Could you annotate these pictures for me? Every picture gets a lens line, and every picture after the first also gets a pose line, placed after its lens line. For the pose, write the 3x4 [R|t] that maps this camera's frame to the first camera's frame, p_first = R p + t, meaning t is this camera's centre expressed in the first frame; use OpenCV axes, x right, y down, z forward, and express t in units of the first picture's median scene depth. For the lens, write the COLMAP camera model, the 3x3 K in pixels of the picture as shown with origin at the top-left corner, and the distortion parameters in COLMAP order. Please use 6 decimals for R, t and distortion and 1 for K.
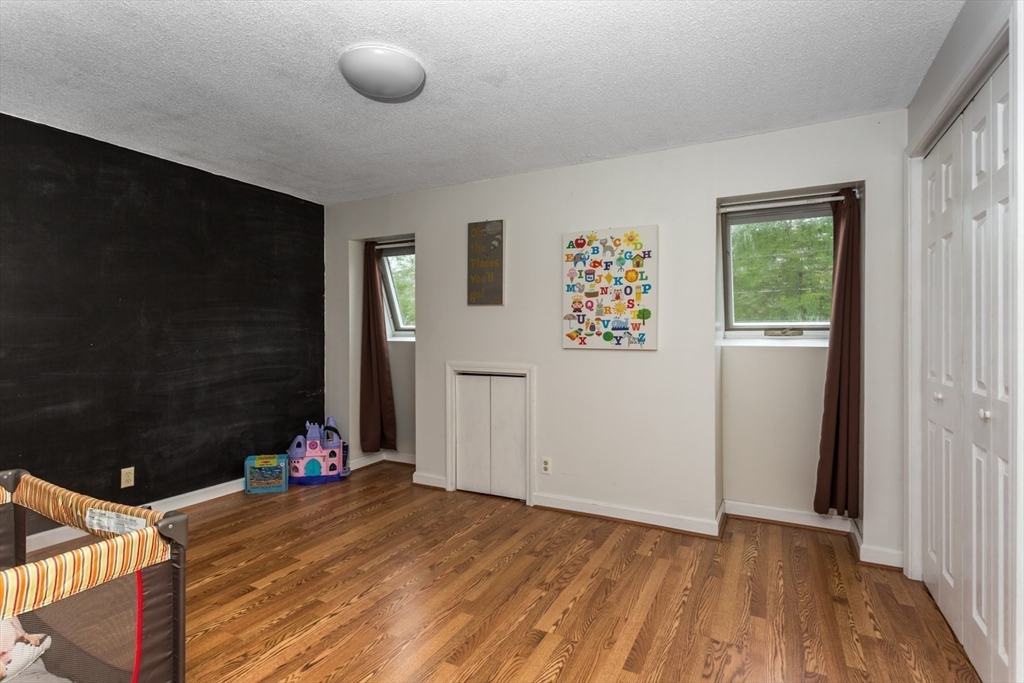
lens RADIAL K [[491.0, 0, 509.9], [0, 491.0, 336.4], [0, 0, 1]] dist [-0.000945, -0.000114]
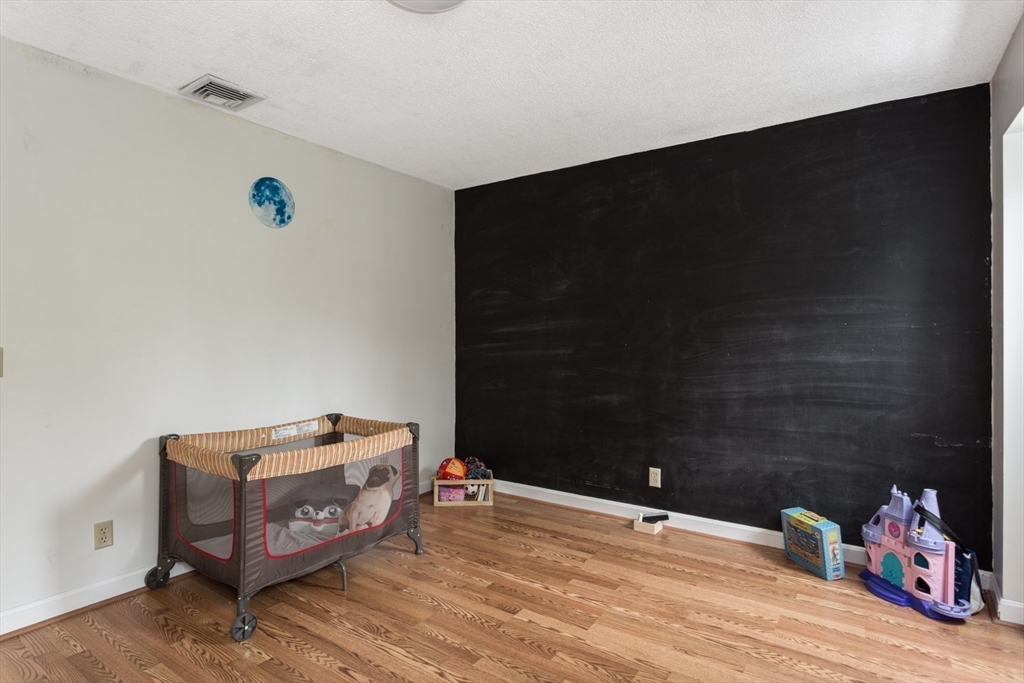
lens RADIAL K [[545.1, 0, 509.7], [0, 545.1, 343.9], [0, 0, 1]] dist [-0.000010, 0.000326]
pose [[-0.118474, 0.011684, -0.992888, 0.326684], [-0.002702, 0.999923, 0.012089, 0.000805], [0.992953, 0.004115, -0.118434, 0.753368]]
